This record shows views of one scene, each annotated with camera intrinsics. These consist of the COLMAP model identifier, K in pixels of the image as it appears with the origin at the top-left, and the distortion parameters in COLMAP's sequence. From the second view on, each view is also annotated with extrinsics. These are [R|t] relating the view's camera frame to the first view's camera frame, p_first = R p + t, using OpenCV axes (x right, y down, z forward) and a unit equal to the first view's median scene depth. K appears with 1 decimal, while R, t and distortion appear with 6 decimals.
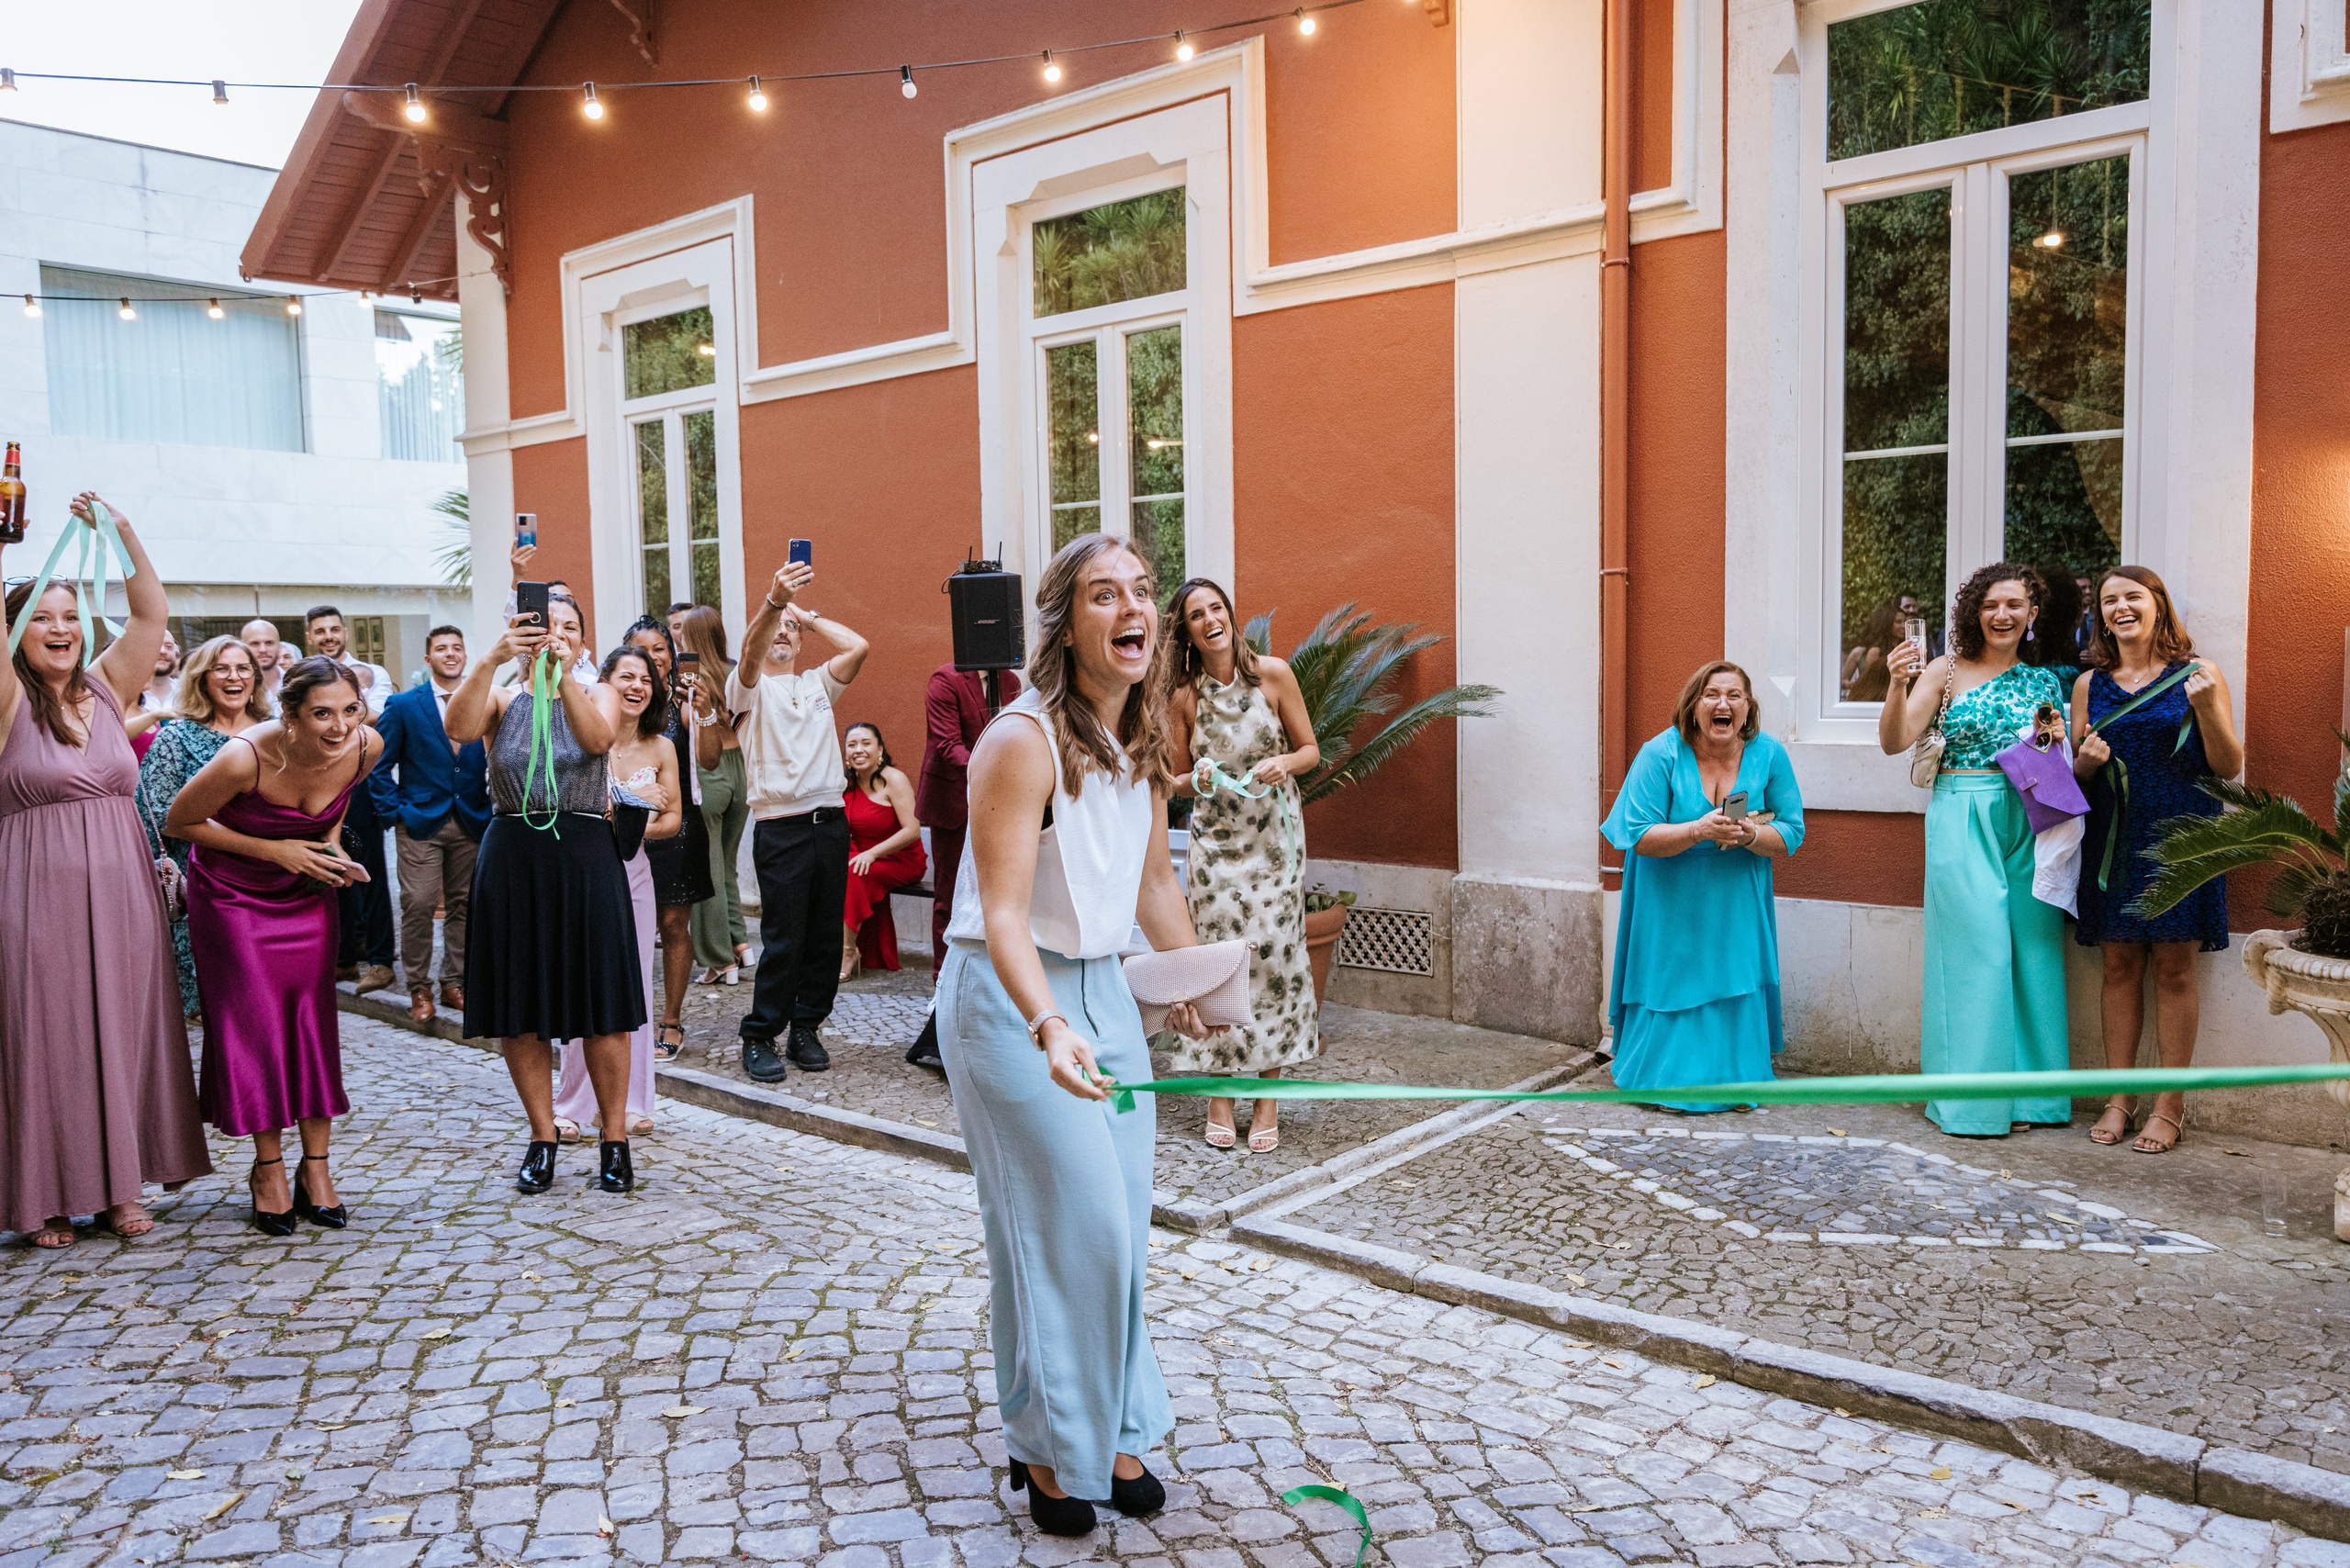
lens RADIAL K [[1689.1, 0, 1172.6], [0, 1689.1, 770.6], [0, 0, 1]] dist [-0.007615, 0.000576]
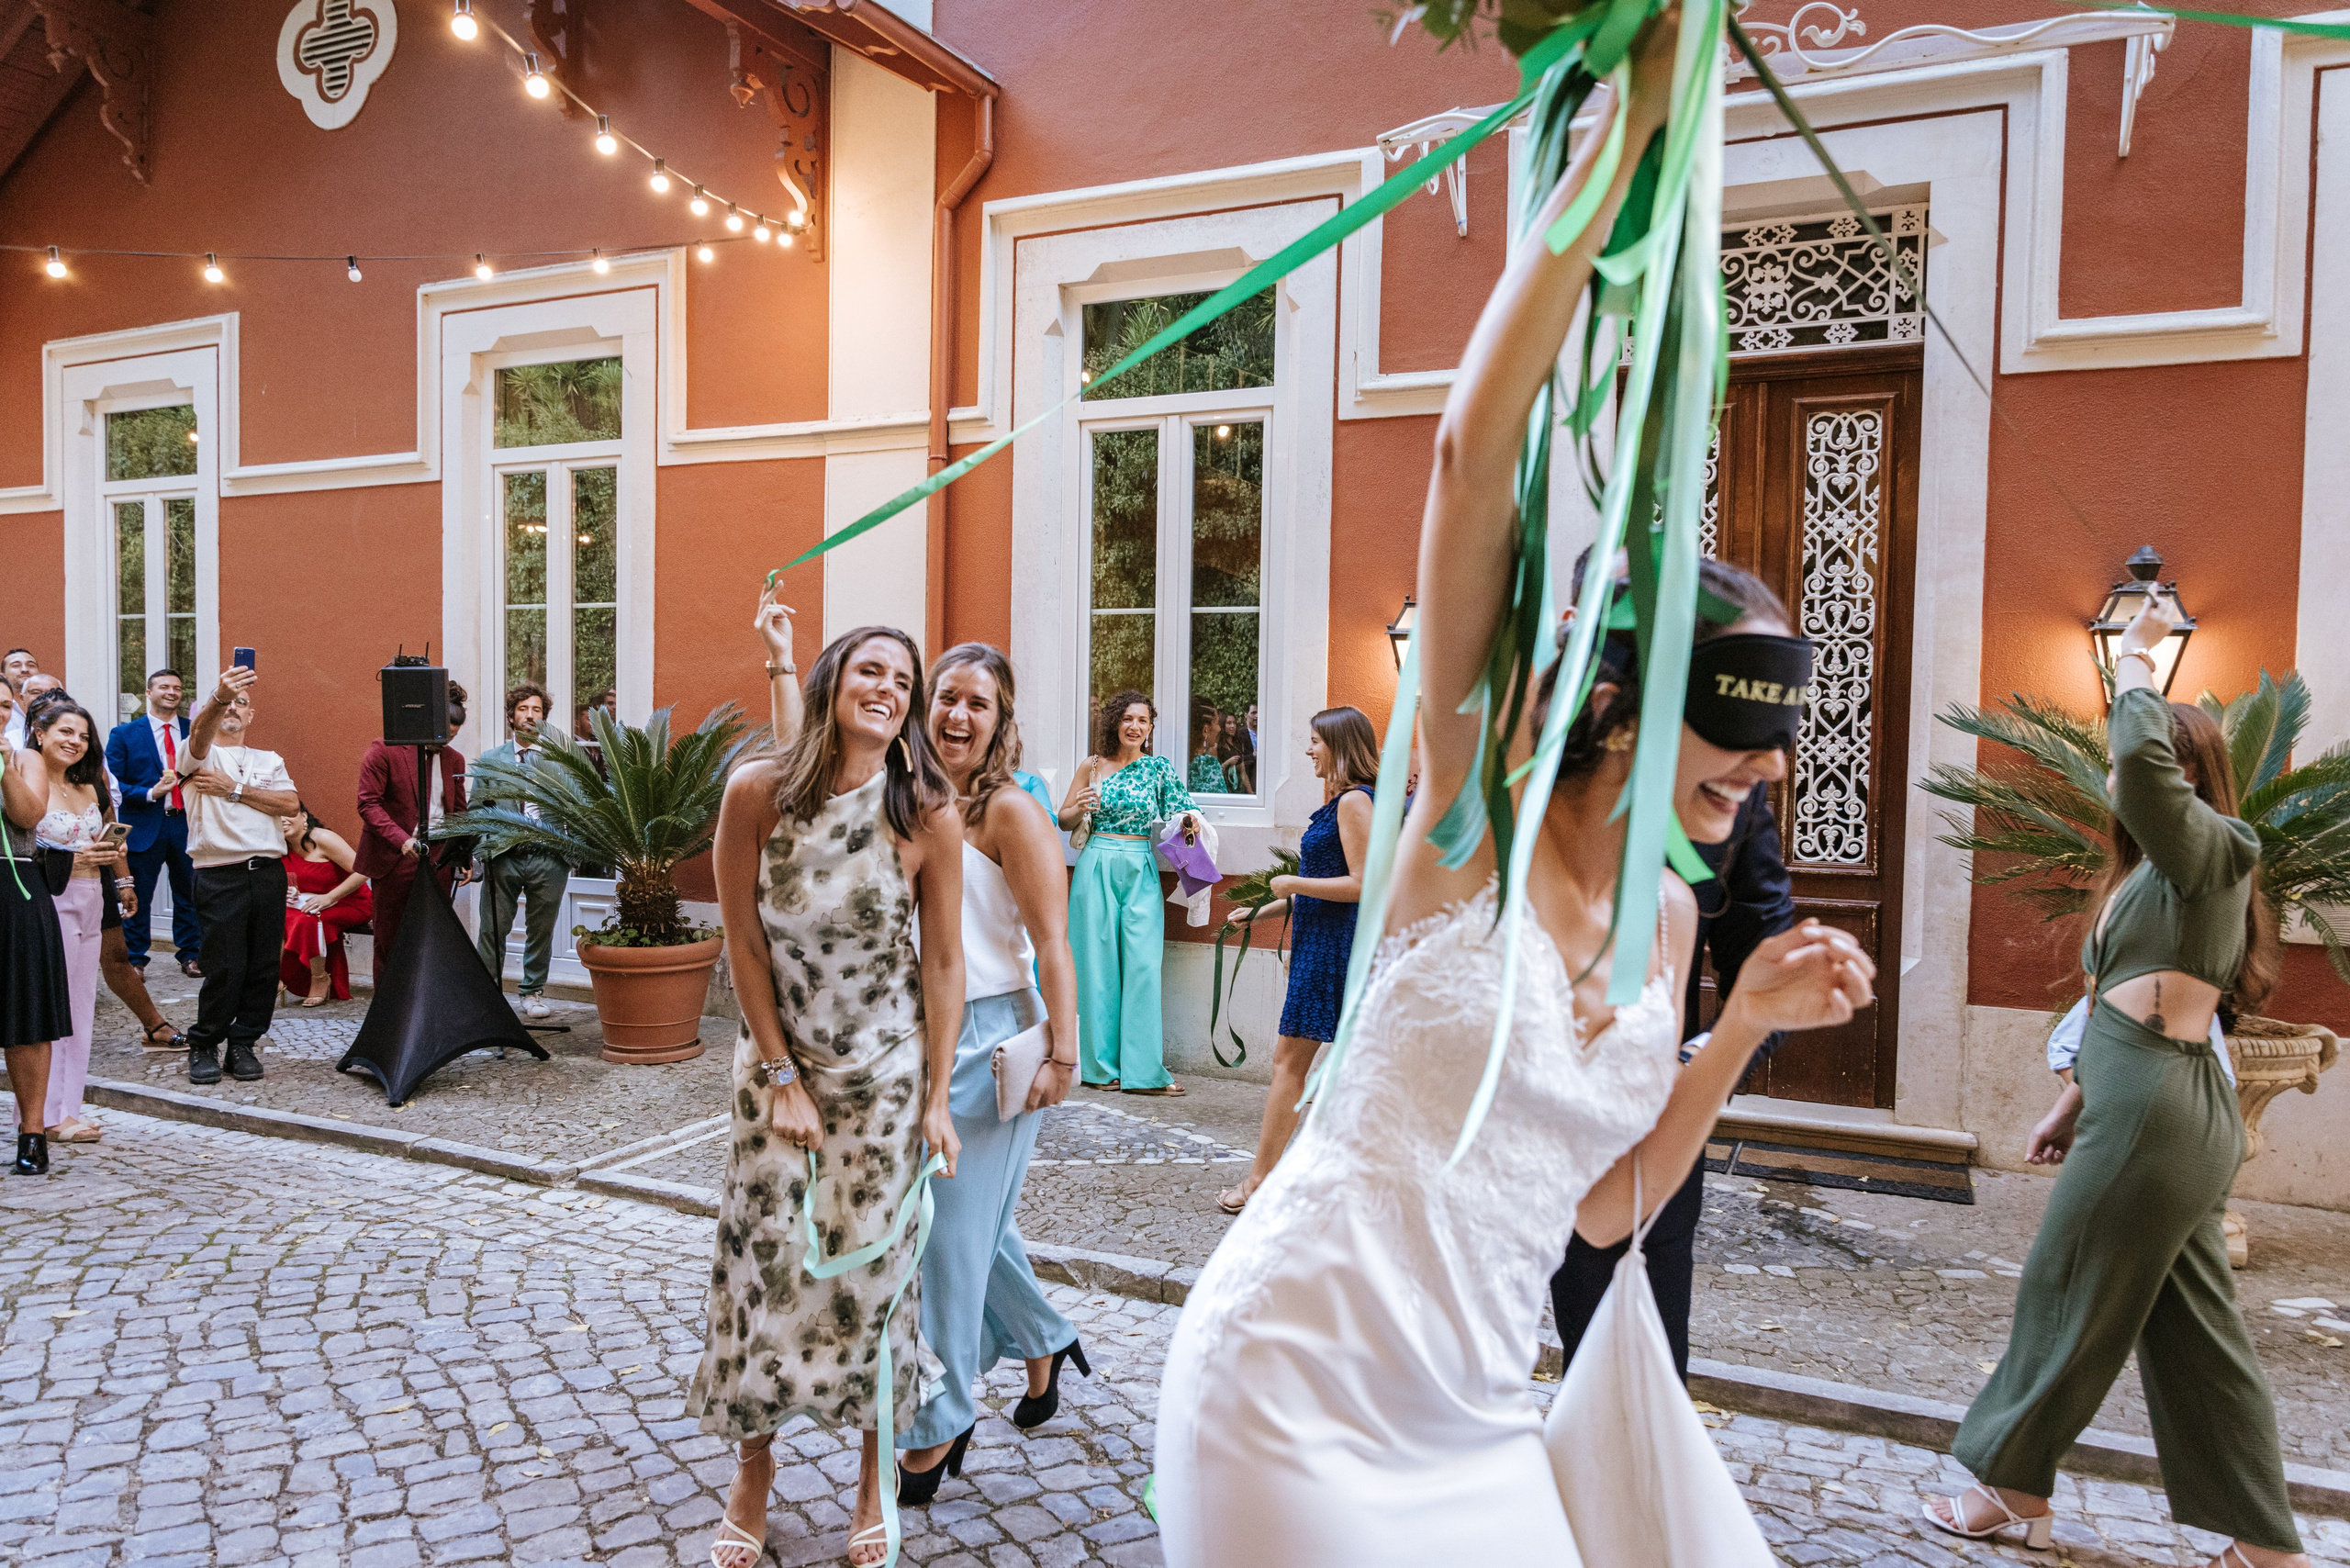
lens RADIAL K [[1562.5, 0, 1175.0], [0, 1562.5, 784.0], [0, 0, 1]] dist [0.017570, -0.023425]
pose [[0.962995, 0.025849, 0.268278, 0.153245], [-0.016834, 0.999215, -0.035849, 0.000246], [-0.268995, 0.030006, 0.962674, -0.316947]]
